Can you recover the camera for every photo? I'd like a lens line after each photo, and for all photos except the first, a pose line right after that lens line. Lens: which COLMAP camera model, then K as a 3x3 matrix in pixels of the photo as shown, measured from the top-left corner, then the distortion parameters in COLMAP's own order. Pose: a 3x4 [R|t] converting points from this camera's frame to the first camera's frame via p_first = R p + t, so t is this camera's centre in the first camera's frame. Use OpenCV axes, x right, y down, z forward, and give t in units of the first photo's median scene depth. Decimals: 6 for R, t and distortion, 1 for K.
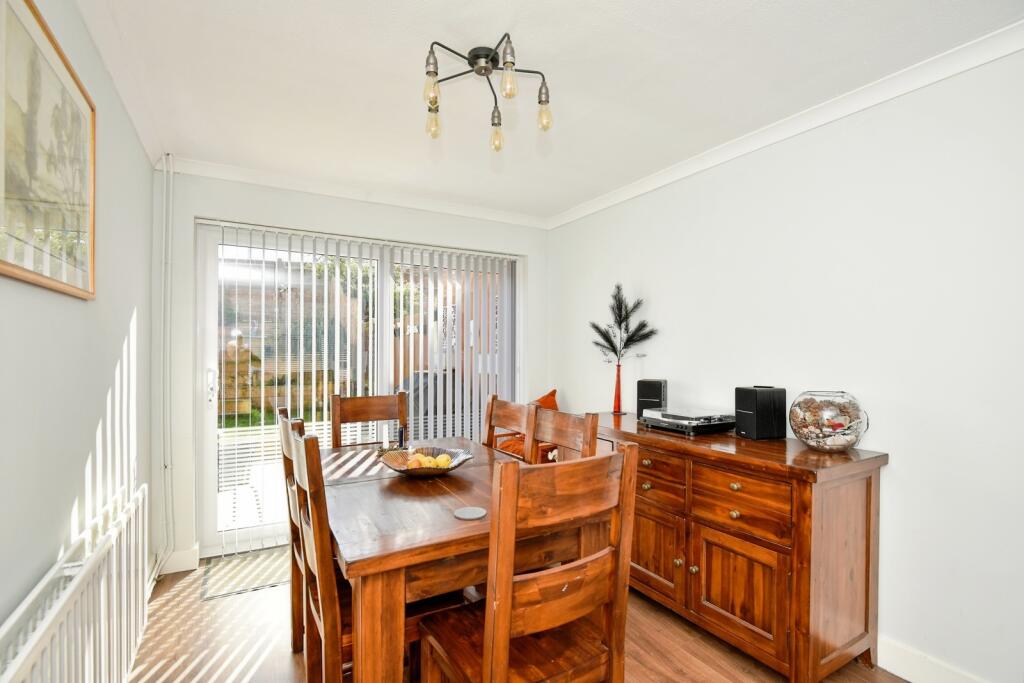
lens RADIAL K [[475.9, 0, 516.9], [0, 475.9, 352.5], [0, 0, 1]] dist [-0.005215, -0.002664]
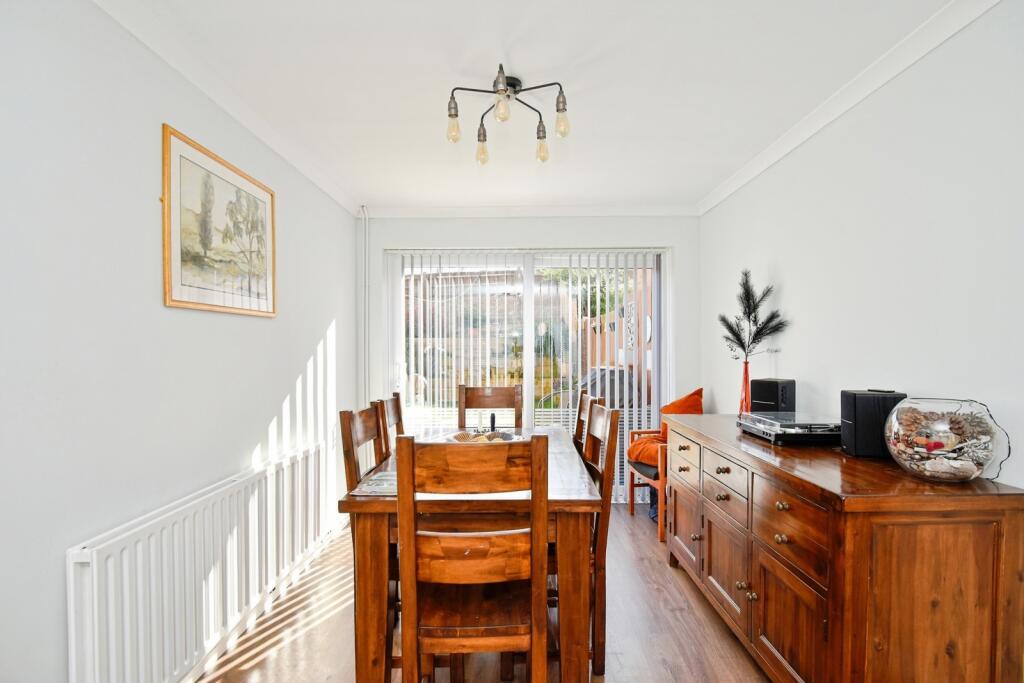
lens RADIAL K [[475.9, 0, 517.1], [0, 475.9, 352.0], [0, 0, 1]] dist [-0.005215, -0.002664]
pose [[0.864750, -0.002764, -0.502195, 0.389774], [0.005872, 0.999972, 0.004607, 0.001560], [0.502168, -0.006933, 0.864742, 0.030791]]
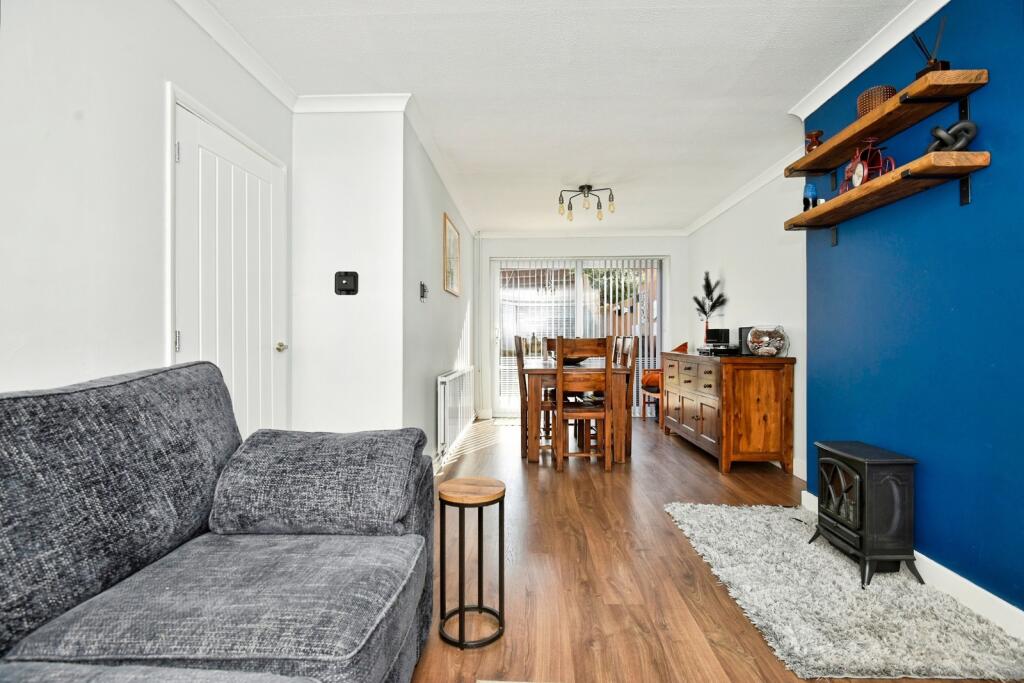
lens RADIAL K [[475.9, 0, 514.3], [0, 475.9, 342.0], [0, 0, 1]] dist [-0.005215, -0.002664]
pose [[0.848742, -0.004113, -0.528792, 0.688539], [0.004892, 0.999988, 0.000073, 0.123504], [0.528785, -0.002649, 0.848751, -0.958197]]
